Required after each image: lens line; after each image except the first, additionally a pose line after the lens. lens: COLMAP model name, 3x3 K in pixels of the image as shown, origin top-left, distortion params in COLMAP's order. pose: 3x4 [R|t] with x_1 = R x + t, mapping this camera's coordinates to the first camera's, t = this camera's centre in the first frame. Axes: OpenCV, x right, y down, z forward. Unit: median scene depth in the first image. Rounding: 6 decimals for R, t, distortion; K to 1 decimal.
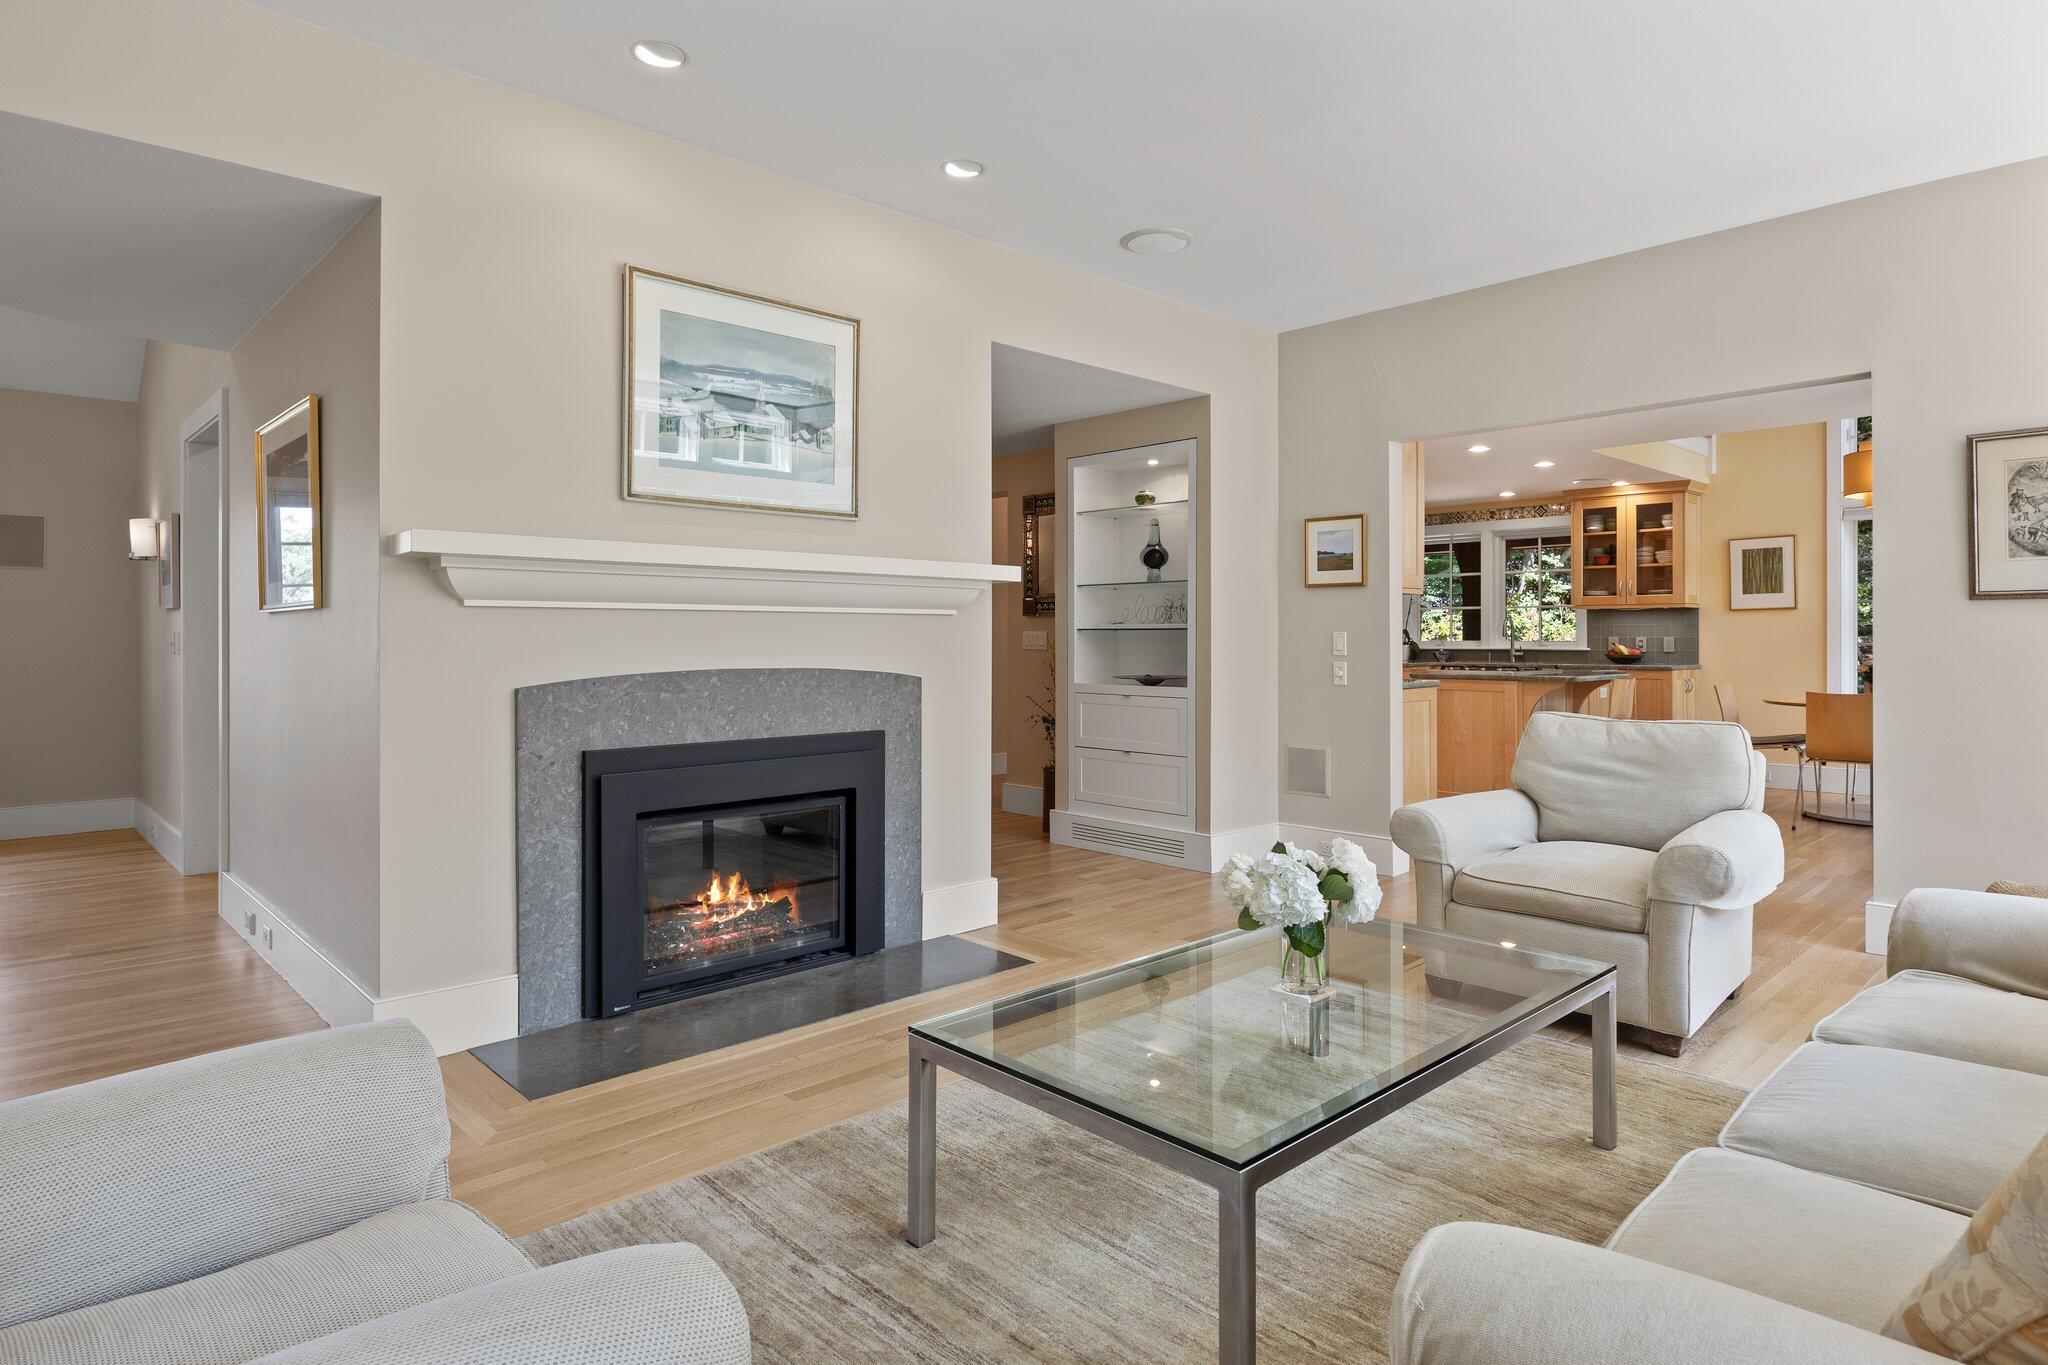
lens RADIAL K [[1123.6, 0, 1025.1], [0, 1123.6, 638.2], [0, 0, 1]] dist [-0.000945, -0.000379]
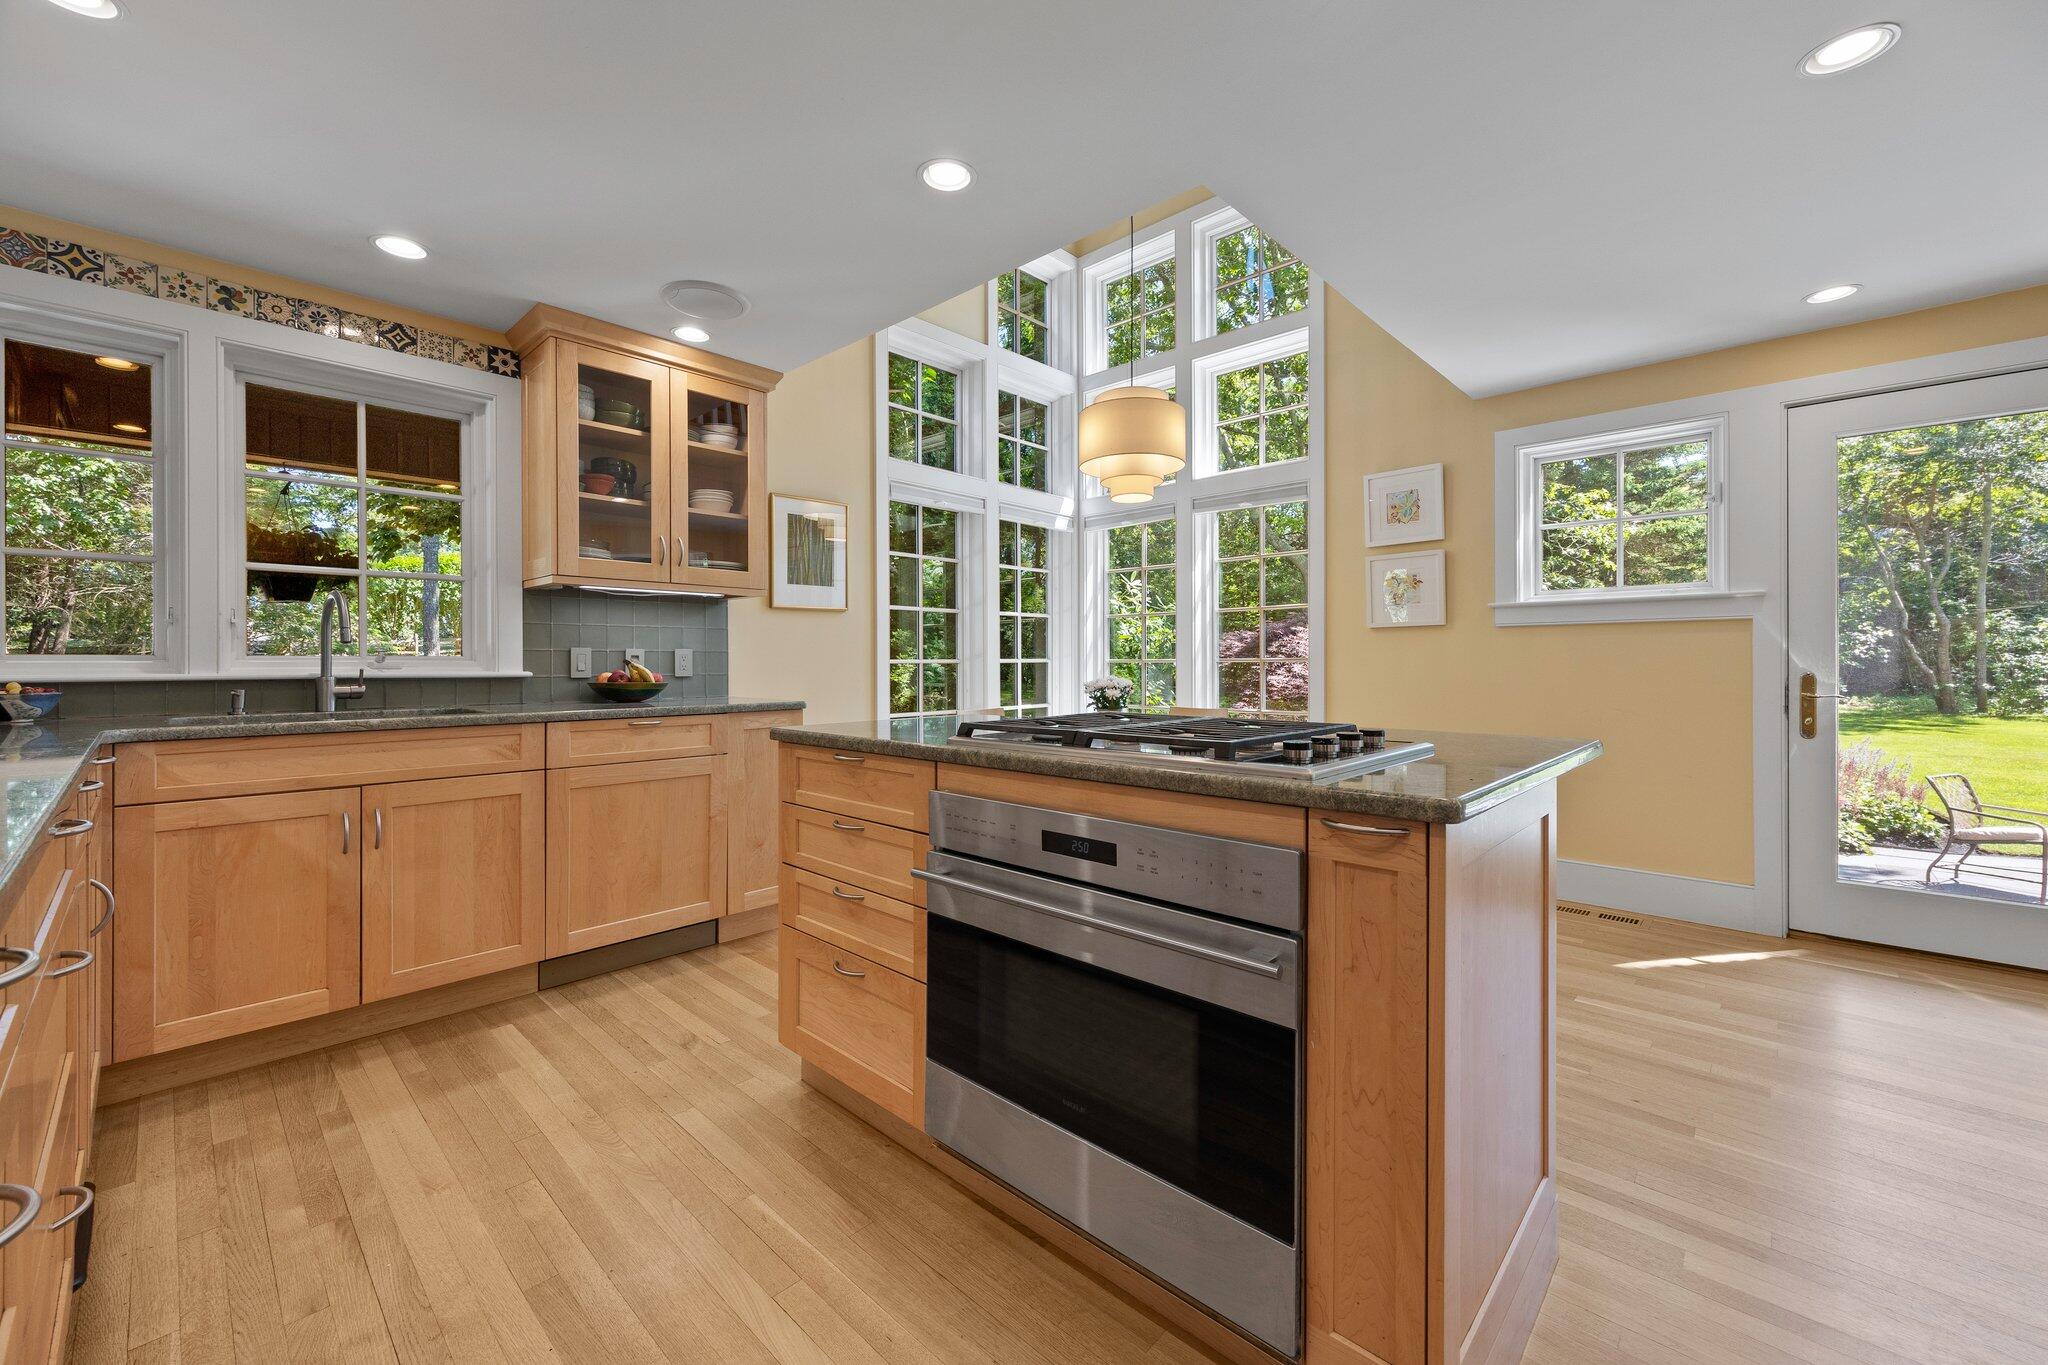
lens RADIAL K [[819.9, 0, 1025.3], [0, 819.9, 664.6], [0, 0, 1]] dist [0.003625, -0.000407]
pose [[-0.048408, 0.004047, 0.998819, 0.163304], [0.004544, 0.999982, -0.003832, 0.008354], [-0.998817, 0.004353, -0.048426, 0.852624]]
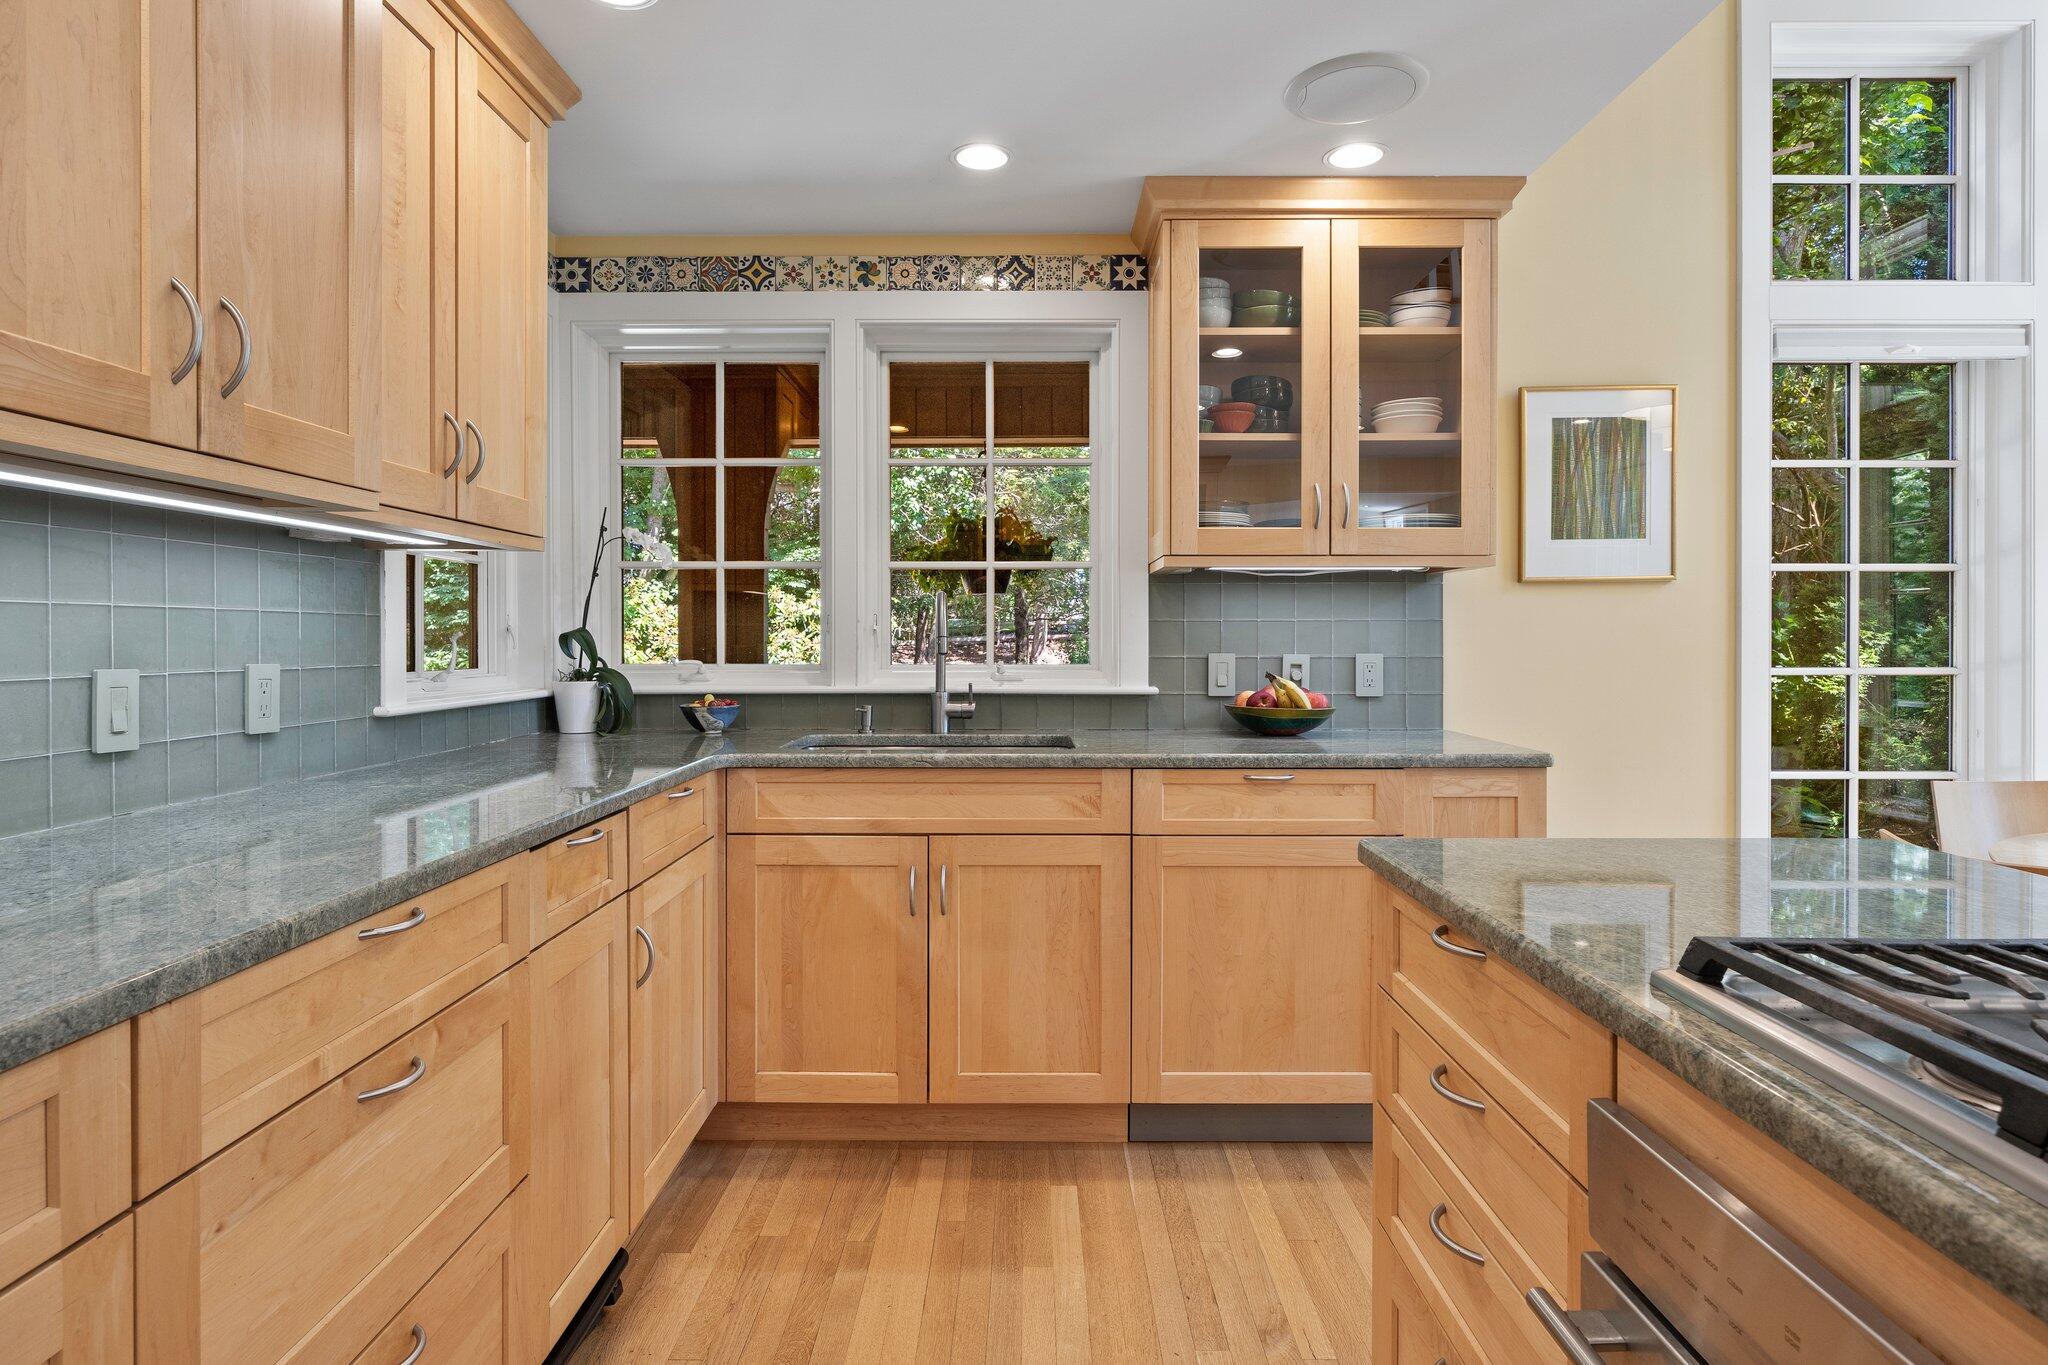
lens RADIAL K [[1123.6, 0, 1008.0], [0, 1123.6, 645.3], [0, 0, 1]] dist [-0.000945, -0.000379]
pose [[0.703038, 0.002061, 0.711150, 0.241483], [-0.002441, 0.999997, -0.000485, -0.003770], [-0.711148, -0.001395, 0.703041, 0.832616]]
